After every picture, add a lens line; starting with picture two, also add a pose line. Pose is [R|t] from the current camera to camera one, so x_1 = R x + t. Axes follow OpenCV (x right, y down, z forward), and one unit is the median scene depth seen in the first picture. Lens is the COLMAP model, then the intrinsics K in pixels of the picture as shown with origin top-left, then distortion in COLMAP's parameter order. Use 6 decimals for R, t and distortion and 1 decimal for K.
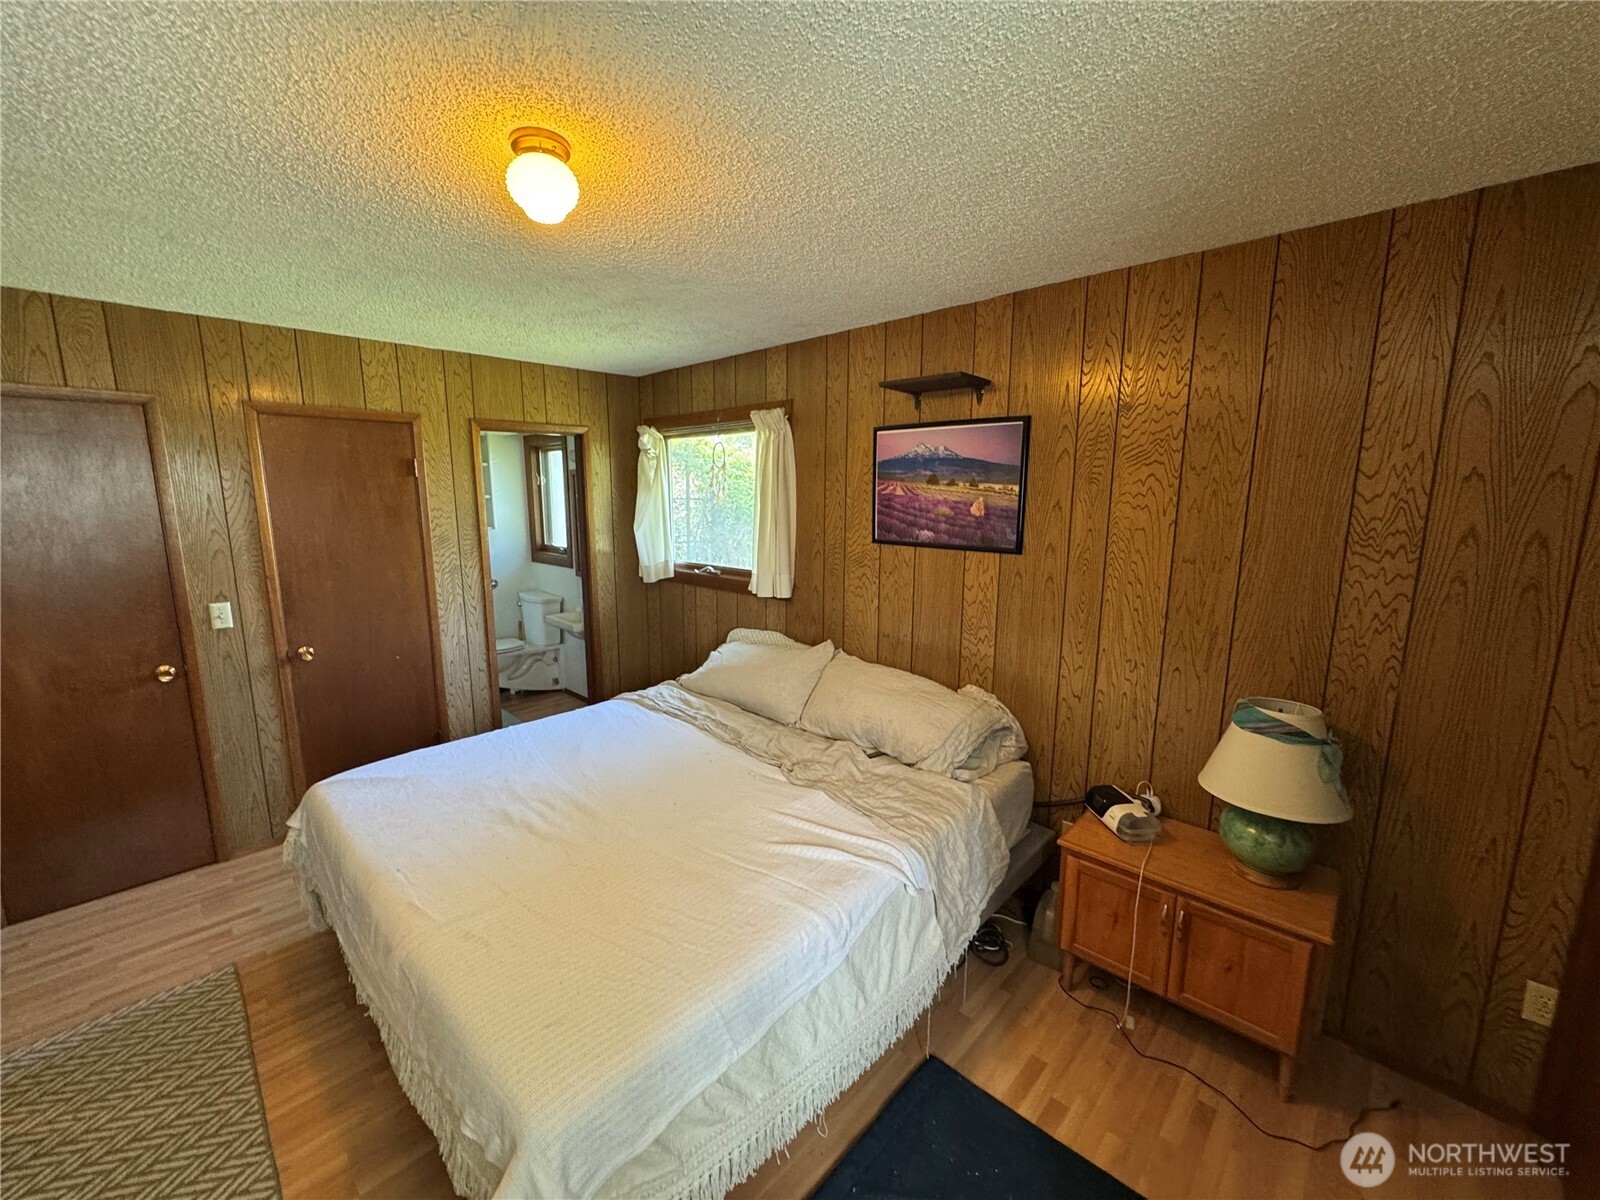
lens RADIAL K [[634.7, 0, 799.3], [0, 634.7, 597.2], [0, 0, 1]] dist [-0.006601, 0.000410]
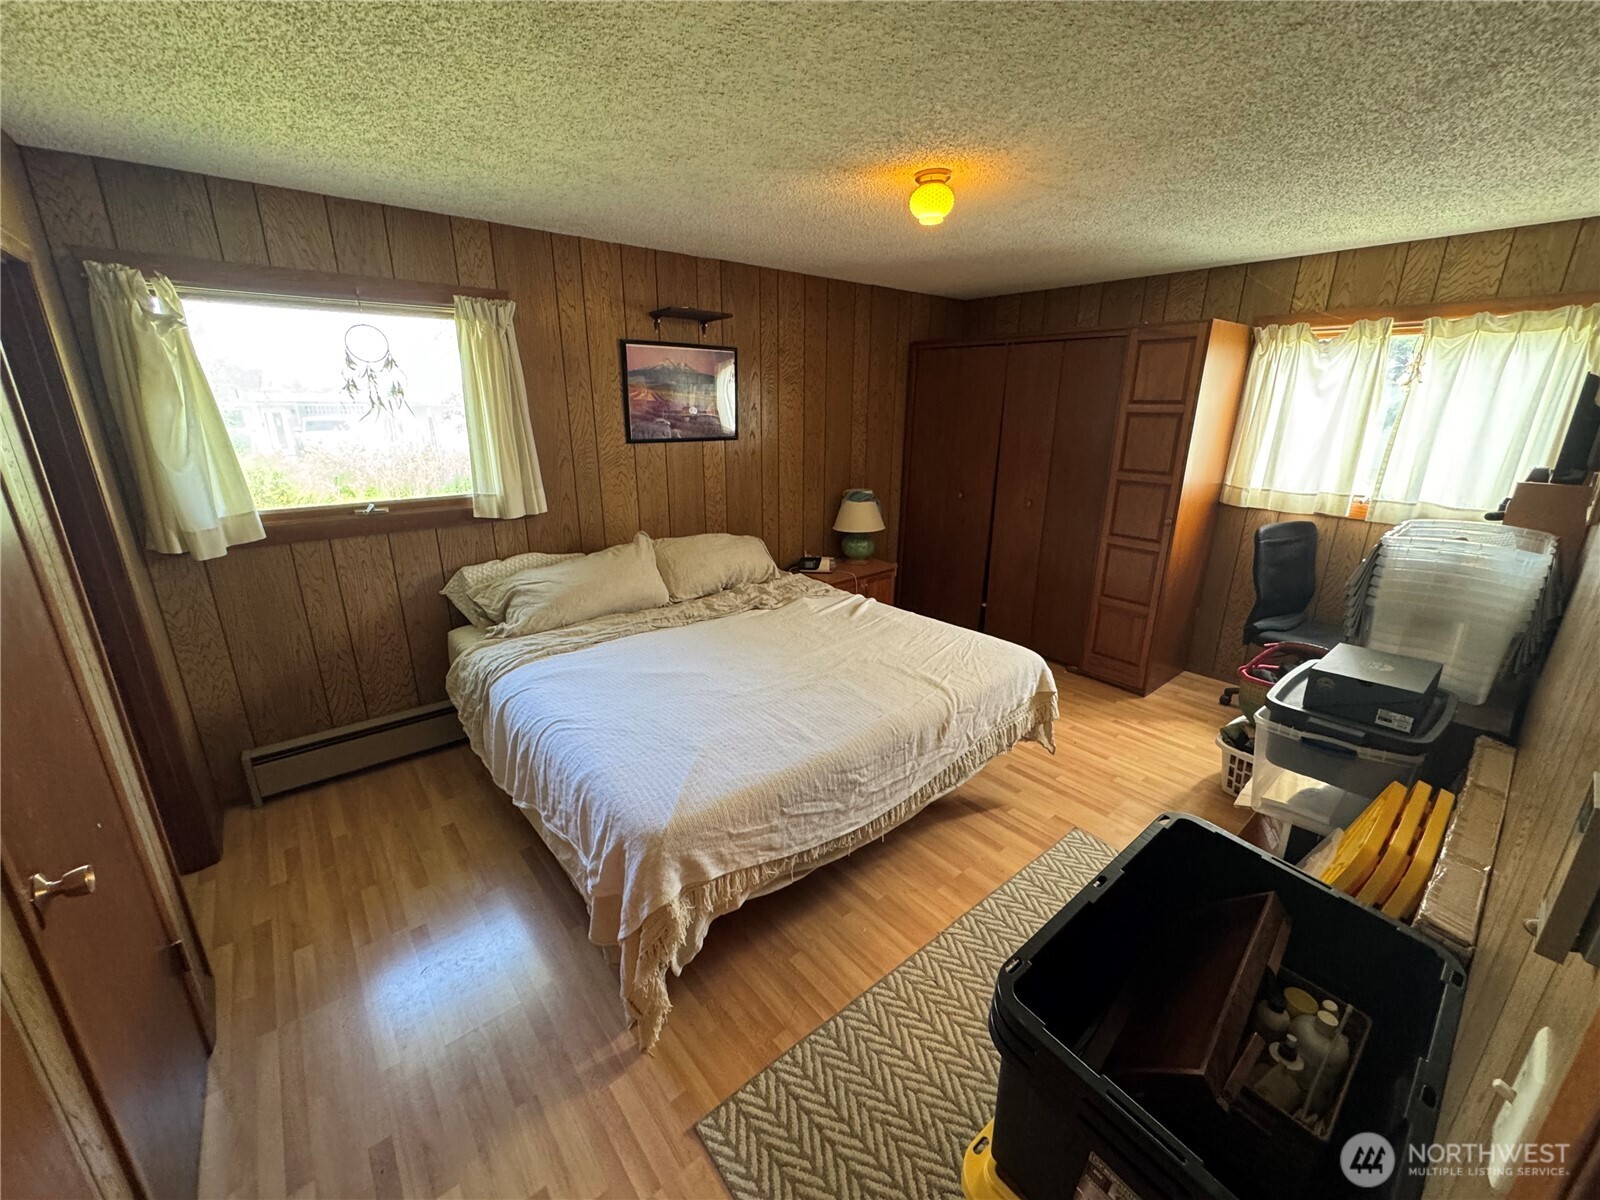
lens RADIAL K [[634.7, 0, 799.2], [0, 634.7, 597.7], [0, 0, 1]] dist [-0.006601, 0.000410]
pose [[0.112921, -0.299592, 0.947361, -1.067552], [0.155931, 0.946989, 0.280888, -0.098652], [-0.981292, 0.116005, 0.153651, 0.568898]]
